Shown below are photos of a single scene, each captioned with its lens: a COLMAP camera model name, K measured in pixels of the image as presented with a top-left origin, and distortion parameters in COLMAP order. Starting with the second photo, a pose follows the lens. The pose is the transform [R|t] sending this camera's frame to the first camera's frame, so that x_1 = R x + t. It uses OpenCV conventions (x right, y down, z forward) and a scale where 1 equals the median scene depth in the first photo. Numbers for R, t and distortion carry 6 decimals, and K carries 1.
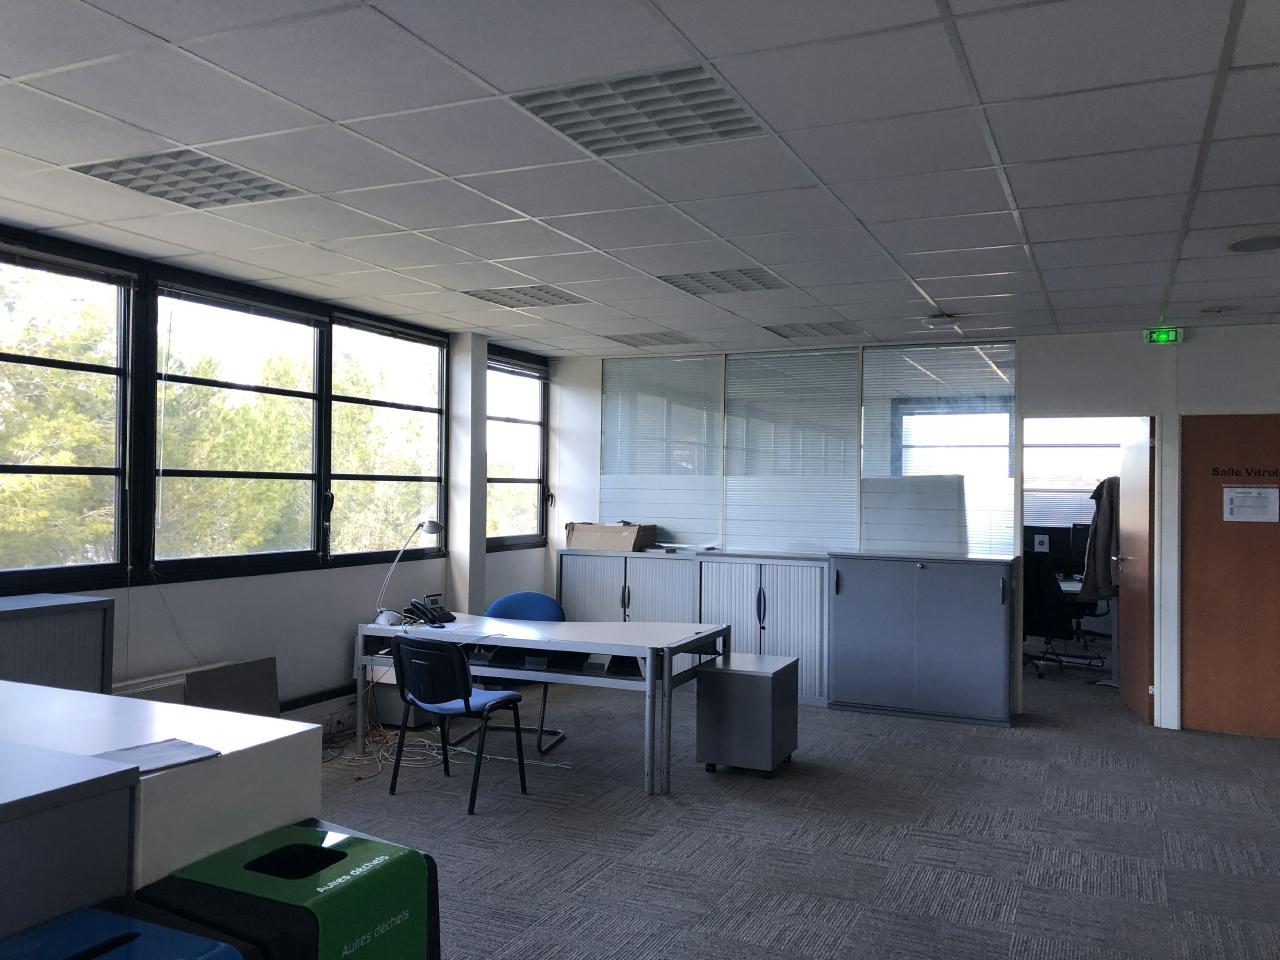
lens RADIAL K [[1039.2, 0, 640.0], [0, 1039.2, 480.0], [0, 0, 1]] dist [0.007762, 0.004030]
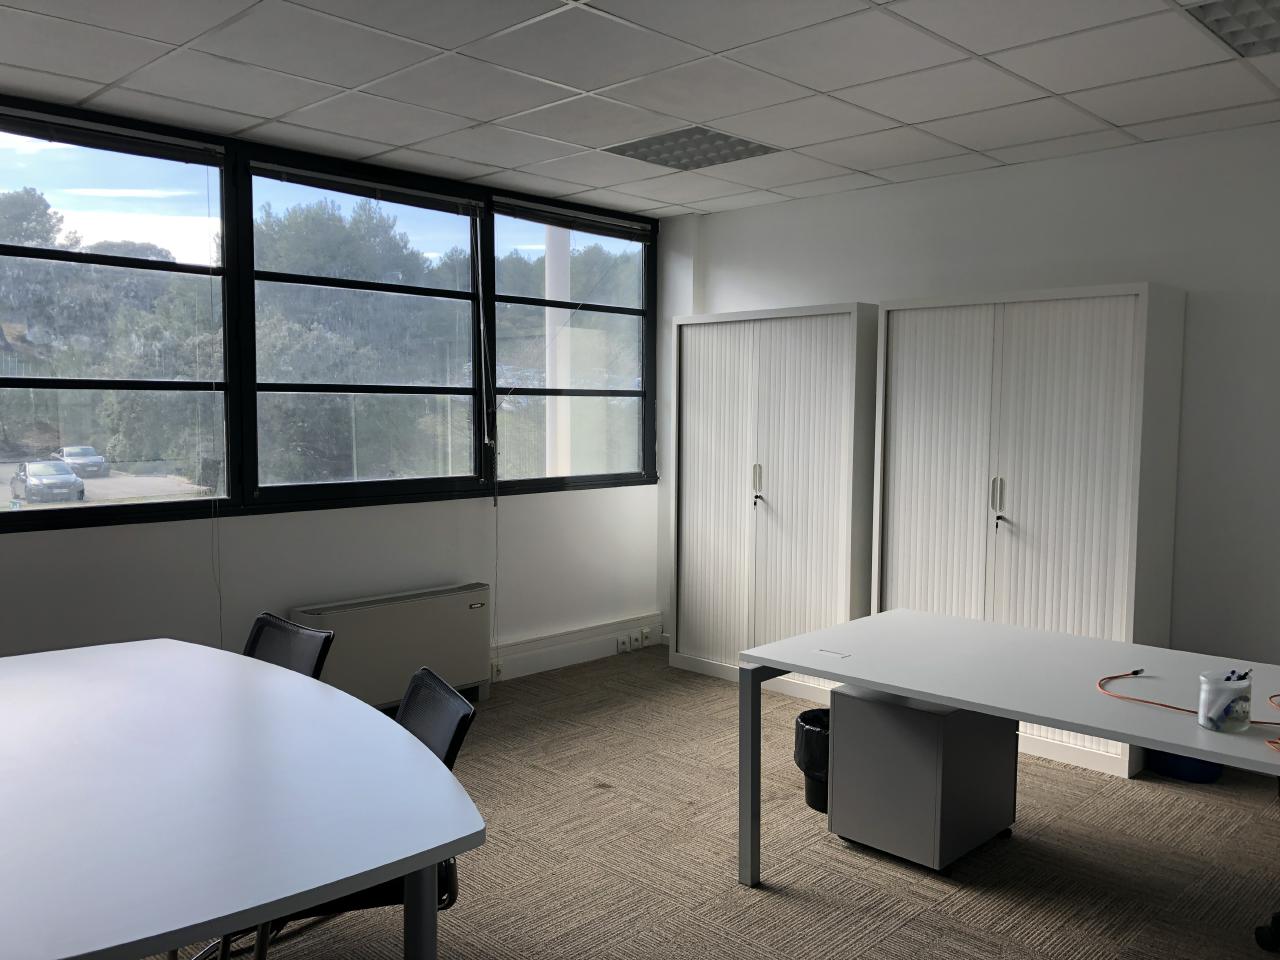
lens RADIAL K [[1039.2, 0, 640.0], [0, 1039.2, 480.0], [0, 0, 1]] dist [0.007762, 0.004030]
pose [[0.946984, 0.019561, -0.320684, 0.118802], [0.006445, 0.996787, 0.079833, 0.003255], [0.321216, -0.077668, 0.943816, 0.273986]]
